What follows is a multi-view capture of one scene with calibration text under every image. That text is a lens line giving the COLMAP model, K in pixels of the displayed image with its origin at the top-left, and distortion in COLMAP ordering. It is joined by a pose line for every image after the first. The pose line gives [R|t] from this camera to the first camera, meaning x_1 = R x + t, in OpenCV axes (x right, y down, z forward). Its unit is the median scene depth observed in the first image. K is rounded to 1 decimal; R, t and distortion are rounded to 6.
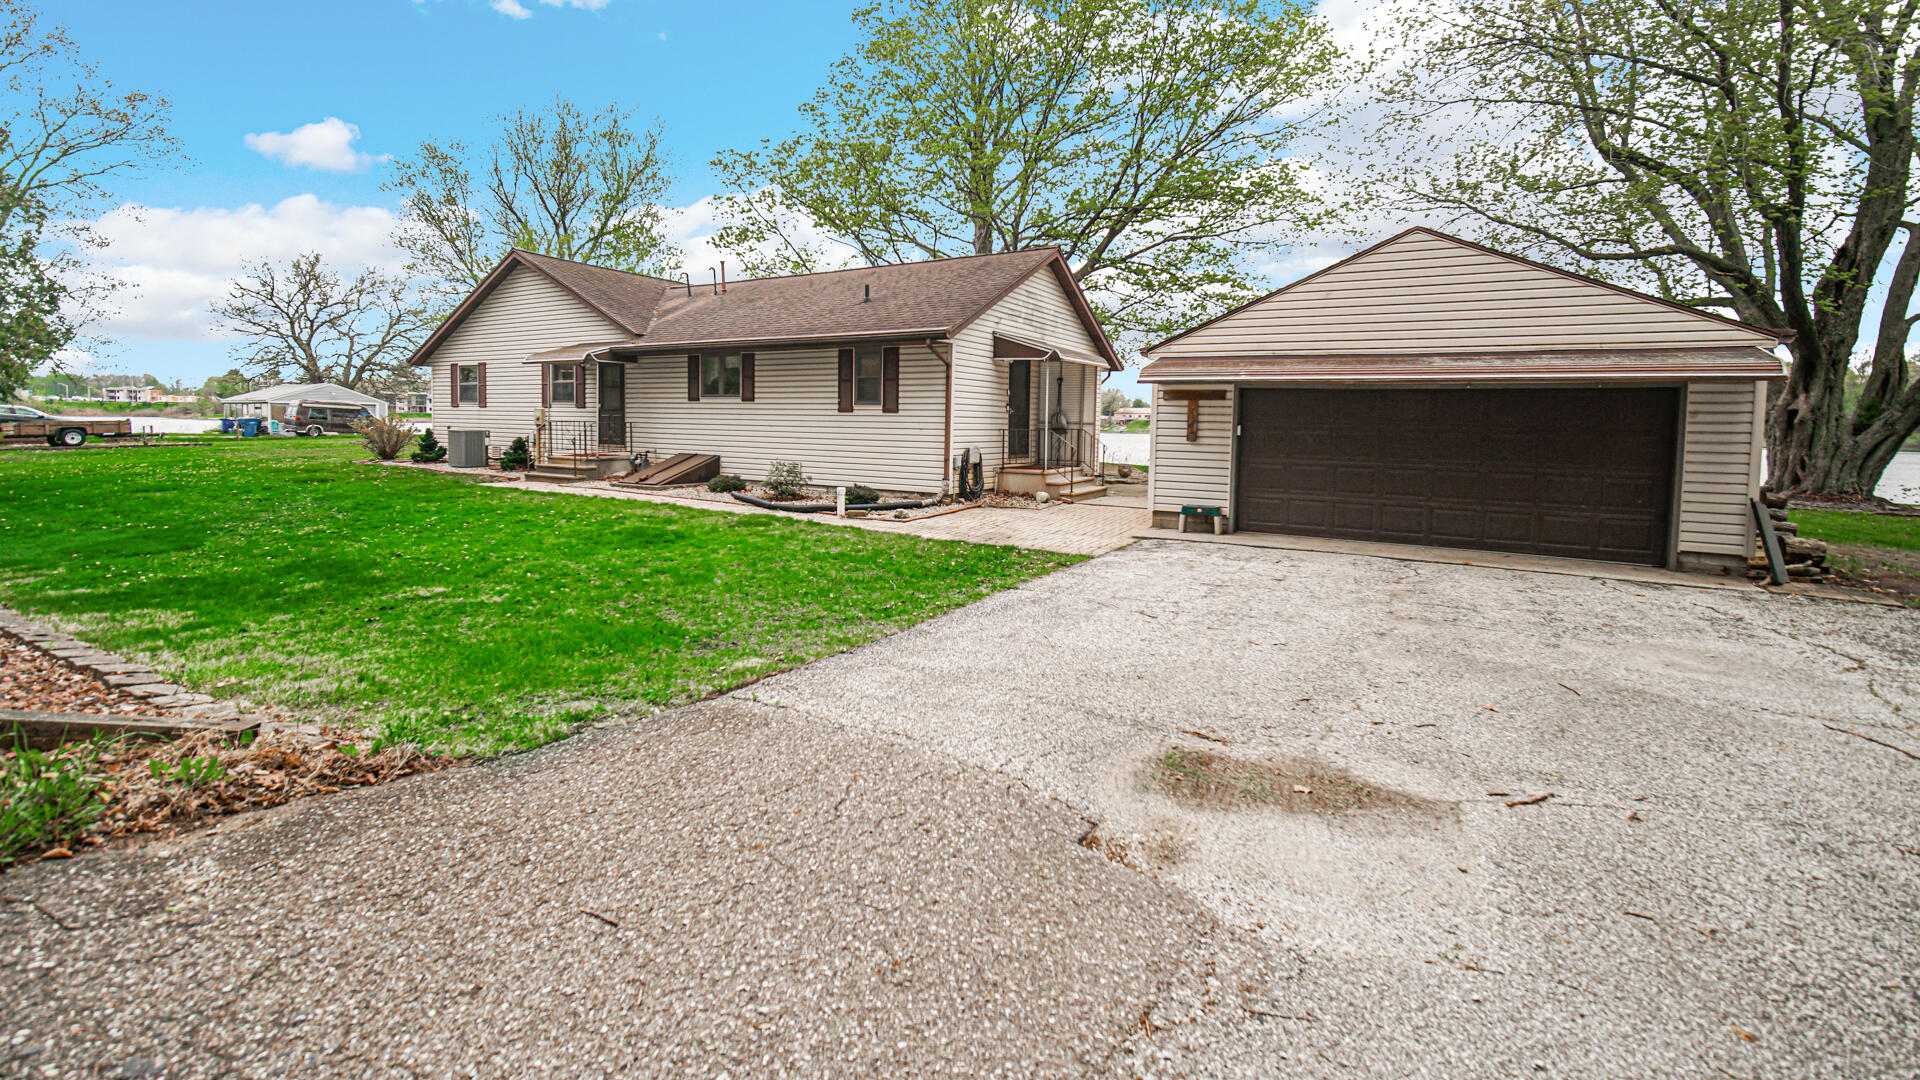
lens RADIAL K [[773.2, 0, 960.0], [0, 773.2, 540.0], [0, 0, 1]] dist [-0.000293, -0.000061]
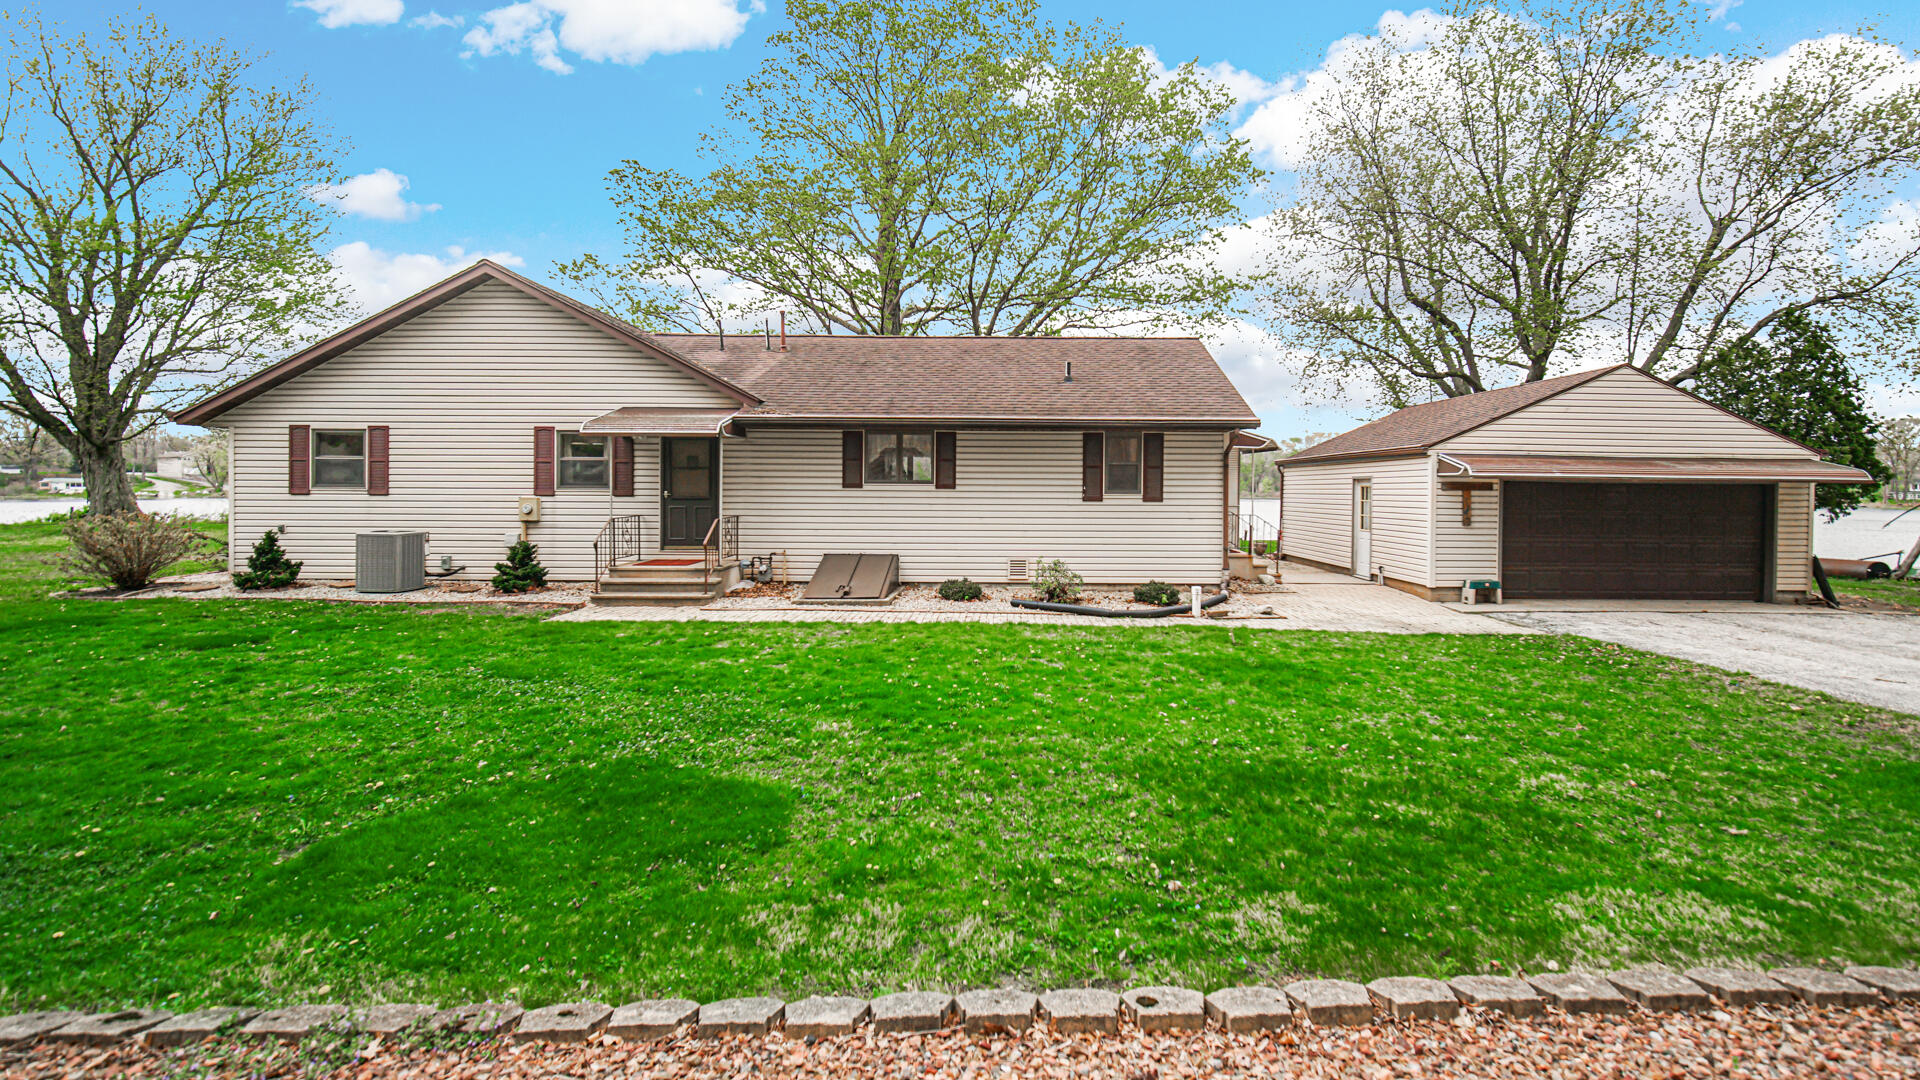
lens RADIAL K [[773.2, 0, 960.0], [0, 773.2, 540.0], [0, 0, 1]] dist [-0.000293, -0.000061]
pose [[0.859708, -0.047301, 0.508591, -0.687683], [0.084010, 0.995237, -0.049446, -0.081429], [-0.503830, 0.085236, 0.859587, 0.278959]]
